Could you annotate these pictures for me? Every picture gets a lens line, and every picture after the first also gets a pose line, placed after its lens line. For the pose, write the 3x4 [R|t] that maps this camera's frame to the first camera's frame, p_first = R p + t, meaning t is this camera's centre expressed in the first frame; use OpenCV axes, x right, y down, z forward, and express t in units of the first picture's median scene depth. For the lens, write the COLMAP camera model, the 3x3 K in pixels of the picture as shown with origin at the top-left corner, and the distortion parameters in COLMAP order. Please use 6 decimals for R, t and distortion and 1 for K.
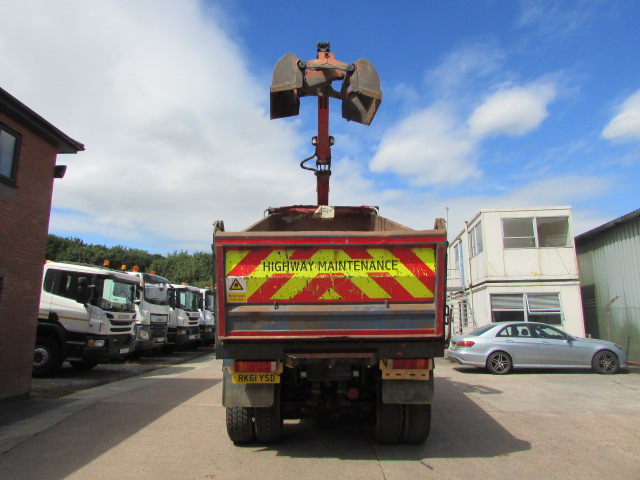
lens RADIAL K [[442.5, 0, 320.5], [0, 442.5, 238.7], [0, 0, 1]] dist [0.000122, 0.001292]
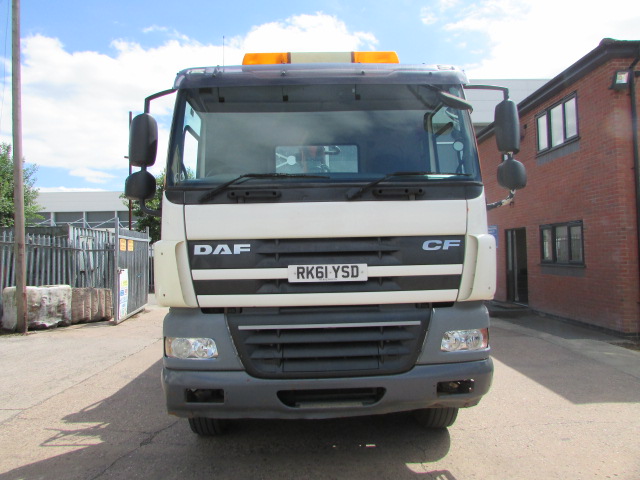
lens RADIAL K [[442.5, 0, 320.0], [0, 442.5, 239.5], [0, 0, 1]] dist [0.000122, 0.001292]
pose [[-0.998887, 0.016628, -0.044141, 0.016237], [0.026250, 0.973468, -0.227314, 0.361107], [0.039190, -0.228220, -0.972821, 1.971279]]
